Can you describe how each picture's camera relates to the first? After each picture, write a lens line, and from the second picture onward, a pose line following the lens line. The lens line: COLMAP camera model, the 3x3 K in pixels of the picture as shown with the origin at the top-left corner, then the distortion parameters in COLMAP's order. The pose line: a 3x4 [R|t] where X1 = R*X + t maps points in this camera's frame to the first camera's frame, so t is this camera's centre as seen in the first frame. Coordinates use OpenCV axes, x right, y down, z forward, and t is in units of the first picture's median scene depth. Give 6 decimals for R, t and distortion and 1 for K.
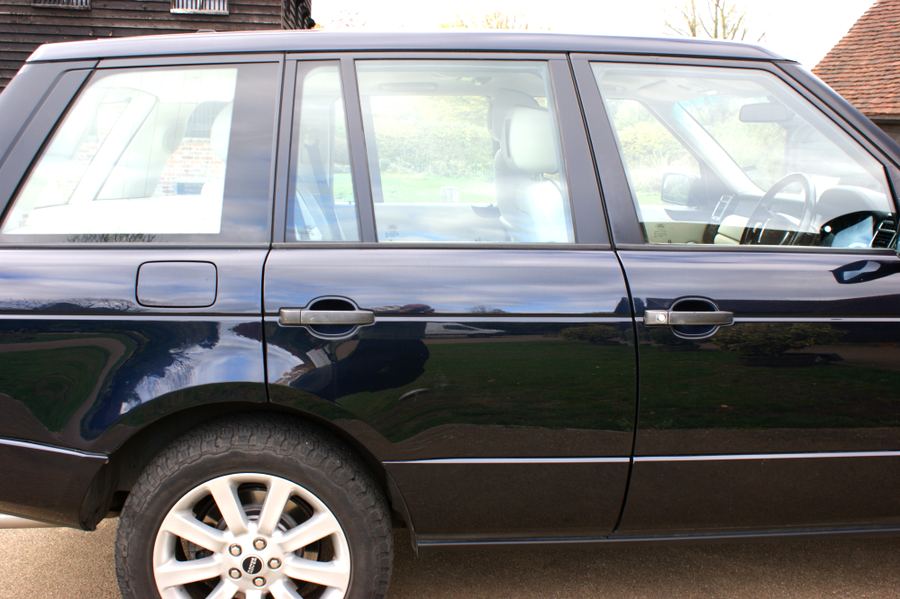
lens RADIAL K [[921.7, 0, 450.0], [0, 921.7, 299.5], [0, 0, 1]] dist [-0.129959, 0.136345]
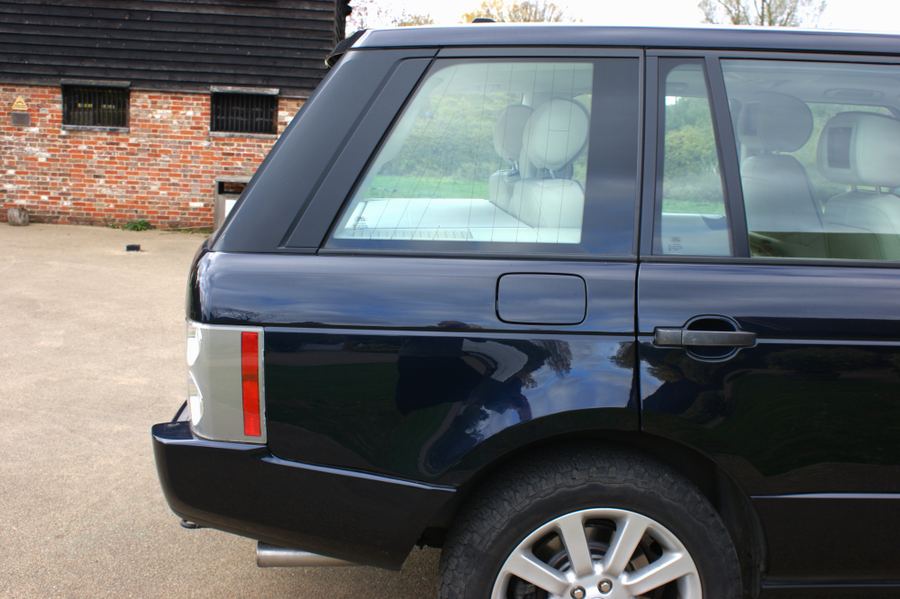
lens RADIAL K [[998.8, 0, 450.0], [0, 998.8, 299.5], [0, 0, 1]] dist [-0.083075, 0.038899]
pose [[0.999831, 0.018316, 0.001582, -0.363220], [-0.018292, 0.999736, -0.013909, -0.000798], [-0.001837, 0.013877, 0.999902, 0.007967]]
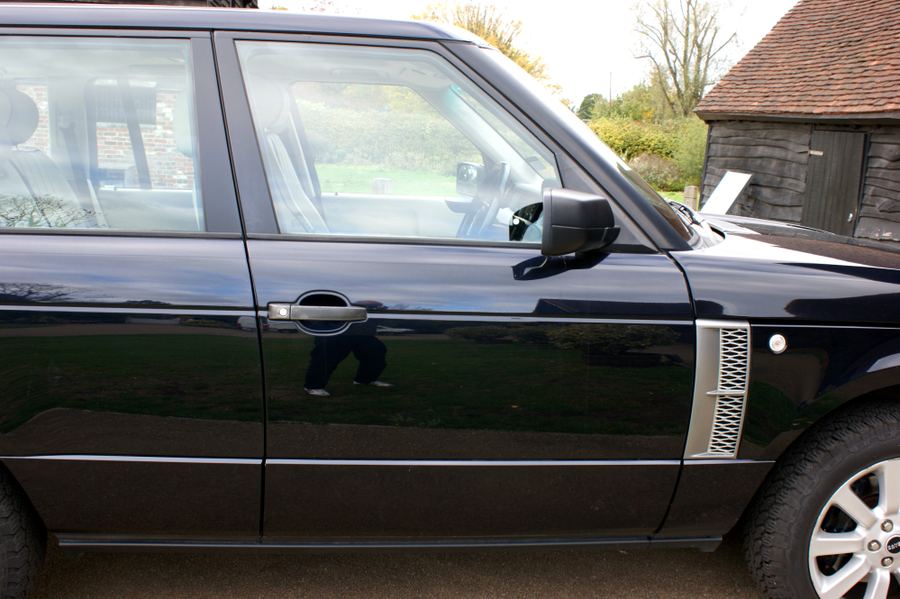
lens RADIAL K [[921.7, 0, 450.0], [0, 921.7, 299.5], [0, 0, 1]] dist [-0.129959, 0.136345]
pose [[0.999619, 0.019737, 0.019296, 0.360068], [-0.019873, 0.999779, 0.006843, -0.002627], [-0.019157, -0.007224, 0.999790, 0.052371]]
